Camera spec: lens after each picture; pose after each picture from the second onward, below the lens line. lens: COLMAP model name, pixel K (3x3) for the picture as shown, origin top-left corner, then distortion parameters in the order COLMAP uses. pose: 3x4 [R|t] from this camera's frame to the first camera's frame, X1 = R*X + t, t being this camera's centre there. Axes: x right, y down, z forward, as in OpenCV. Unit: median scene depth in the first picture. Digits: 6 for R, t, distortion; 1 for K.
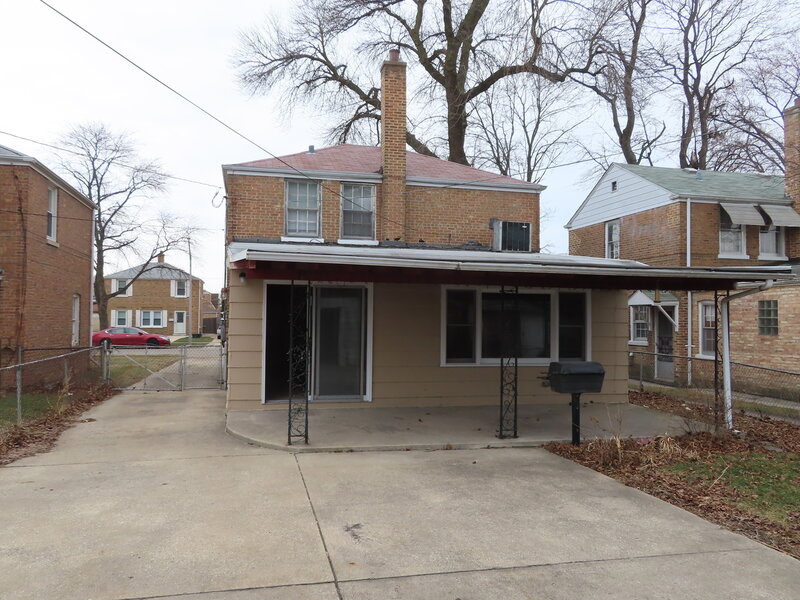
lens RADIAL K [[648.2, 0, 399.9], [0, 648.2, 296.0], [0, 0, 1]] dist [-0.006671, 0.002817]
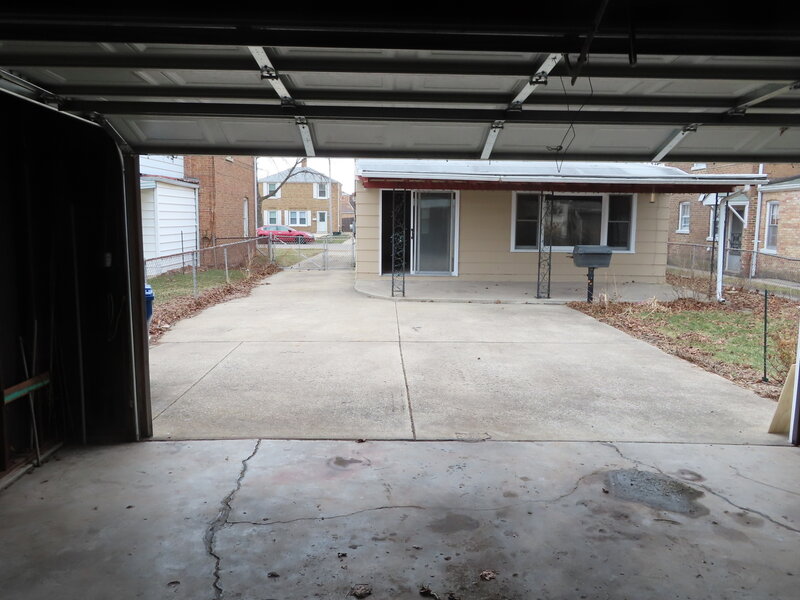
lens RADIAL K [[648.2, 0, 399.1], [0, 648.2, 300.2], [0, 0, 1]] dist [-0.006671, 0.002817]
pose [[0.978212, 0.027050, -0.205838, 0.076254], [0.005891, 0.987460, 0.157761, -0.002709], [0.207524, -0.155536, 0.965786, -0.230238]]
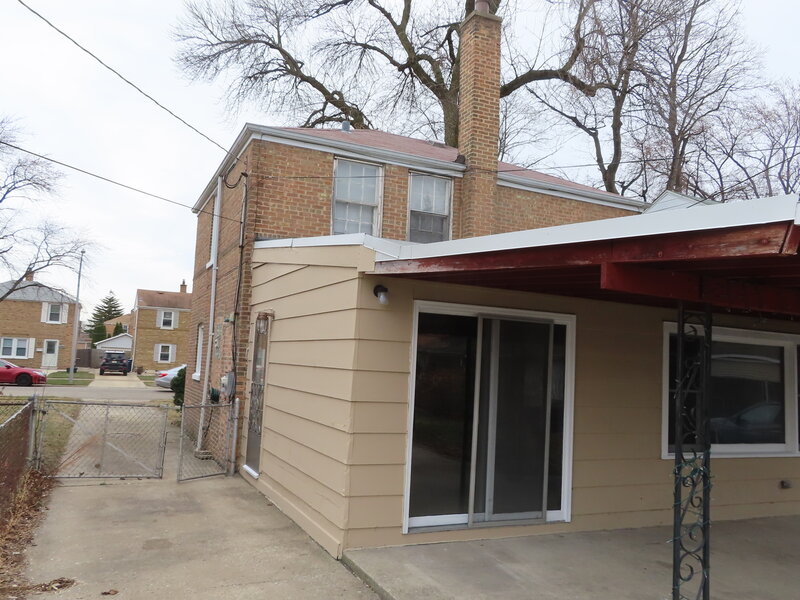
lens RADIAL K [[648.2, 0, 397.8], [0, 648.2, 300.4], [0, 0, 1]] dist [-0.006671, 0.002817]
pose [[0.980284, 0.057434, 0.189064, -0.200792], [-0.046810, 0.997089, -0.060193, 0.005492], [-0.191970, 0.050156, 0.980118, 0.291827]]
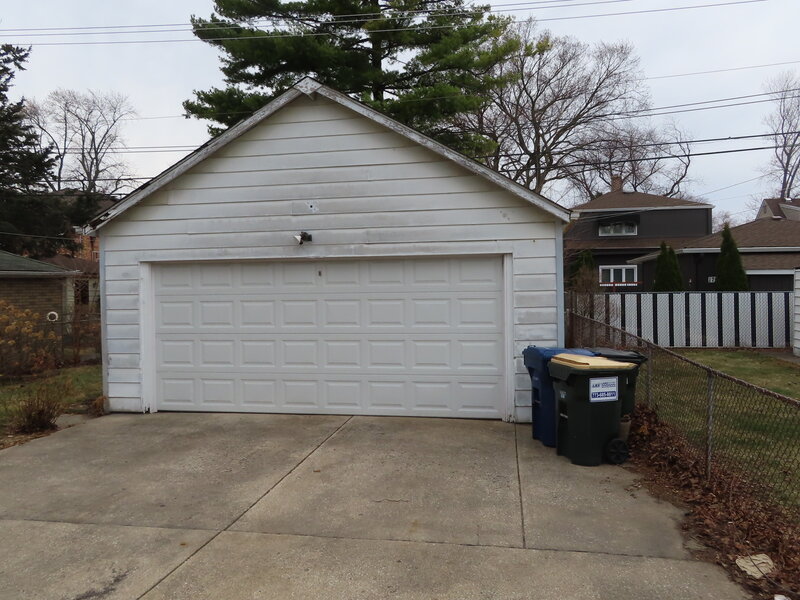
lens RADIAL K [[648.2, 0, 381.3], [0, 648.2, 310.6], [0, 0, 1]] dist [-0.006671, 0.002817]
pose [[-0.913152, -0.014787, 0.407352, -0.185696], [-0.016502, 0.999864, -0.000696, 0.017201], [-0.407286, -0.007358, -0.913271, 0.451494]]
